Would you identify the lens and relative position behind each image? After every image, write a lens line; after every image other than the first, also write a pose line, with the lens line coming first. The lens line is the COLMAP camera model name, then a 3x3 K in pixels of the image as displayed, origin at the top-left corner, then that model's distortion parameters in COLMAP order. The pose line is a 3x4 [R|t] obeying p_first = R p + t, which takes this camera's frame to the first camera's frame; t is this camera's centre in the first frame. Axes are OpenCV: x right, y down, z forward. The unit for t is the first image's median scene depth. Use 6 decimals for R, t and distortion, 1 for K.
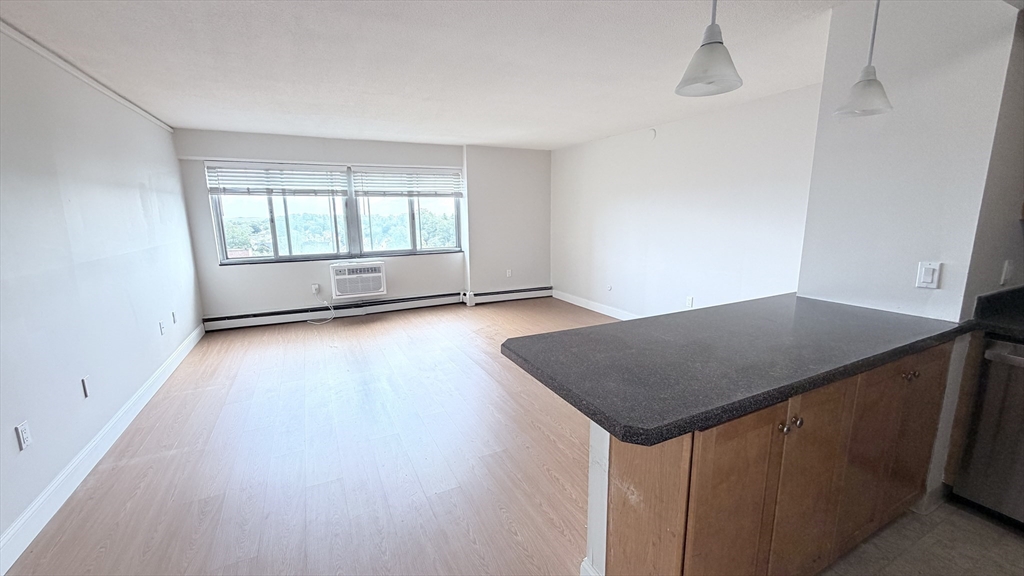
lens RADIAL K [[407.4, 0, 510.5], [0, 407.4, 290.5], [0, 0, 1]] dist [0.000236, -0.000115]
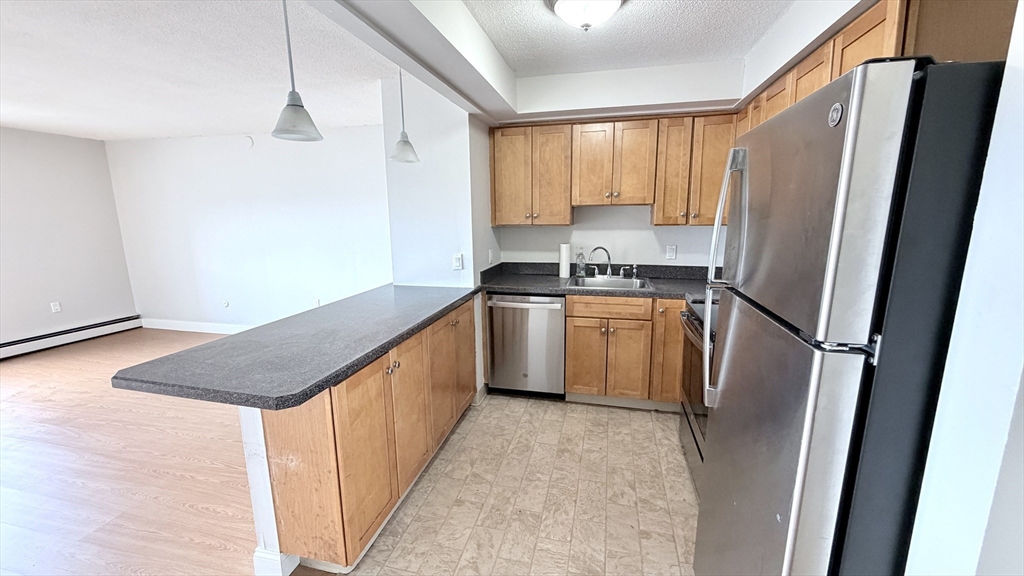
lens RADIAL K [[407.4, 0, 510.5], [0, 407.4, 290.5], [0, 0, 1]] dist [0.000236, -0.000115]
pose [[0.643714, -0.137076, 0.752889, -0.120562], [0.144822, 0.987870, 0.056036, 0.020556], [-0.751438, 0.072964, 0.655757, -0.310096]]
